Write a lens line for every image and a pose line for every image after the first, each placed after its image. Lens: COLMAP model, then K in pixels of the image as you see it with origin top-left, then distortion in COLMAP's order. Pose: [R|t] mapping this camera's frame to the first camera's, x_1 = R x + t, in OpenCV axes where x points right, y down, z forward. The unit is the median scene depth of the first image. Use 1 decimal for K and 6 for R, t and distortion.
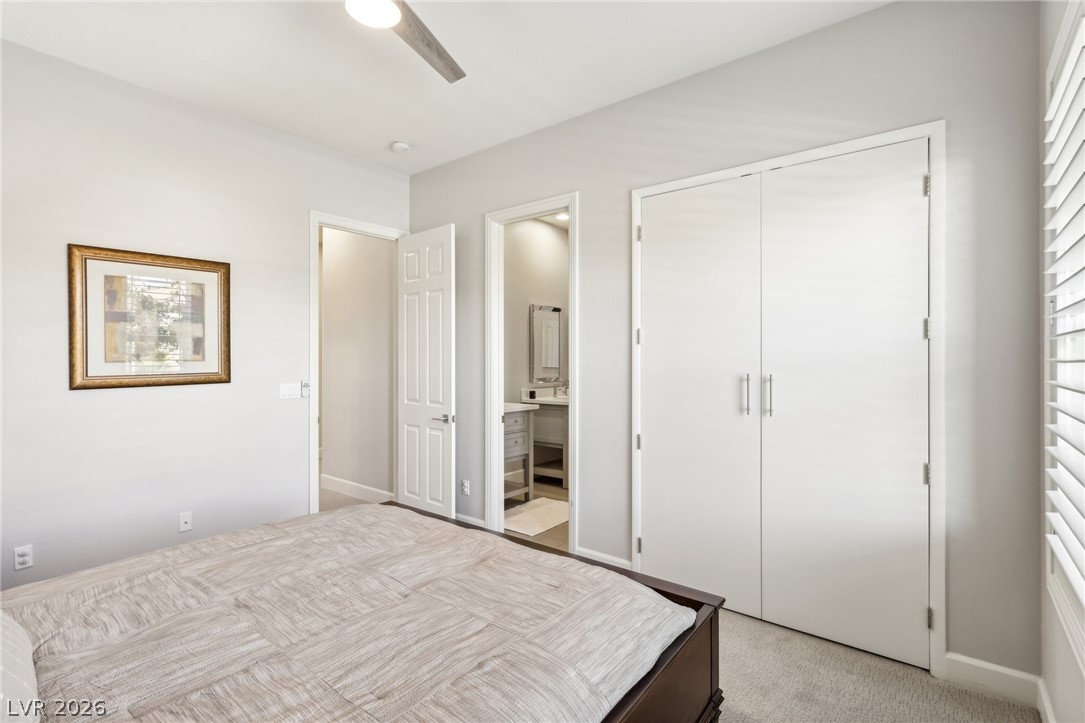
lens RADIAL K [[516.6, 0, 543.0], [0, 516.6, 360.6], [0, 0, 1]] dist [0.004539, -0.000933]
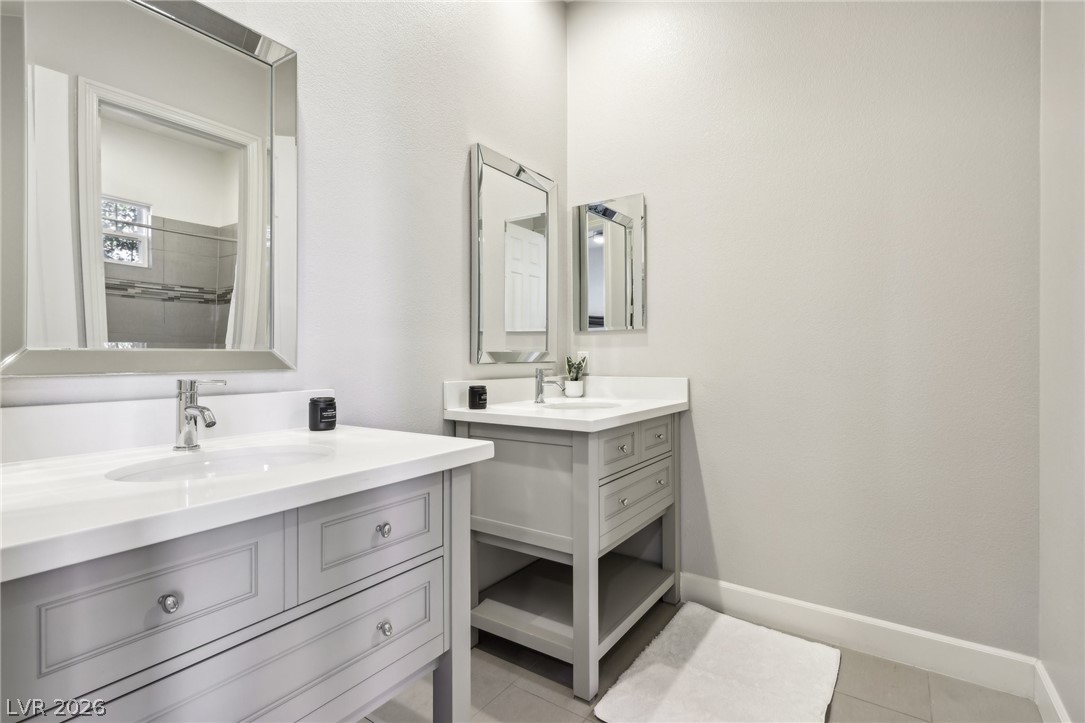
lens RADIAL K [[516.6, 0, 542.7], [0, 516.6, 360.4], [0, 0, 1]] dist [0.004539, -0.000933]
pose [[0.997101, -0.002545, 0.076045, -0.002908], [0.002369, 0.999994, 0.002413, 0.040387], [-0.076051, -0.002226, 0.997101, 0.644864]]
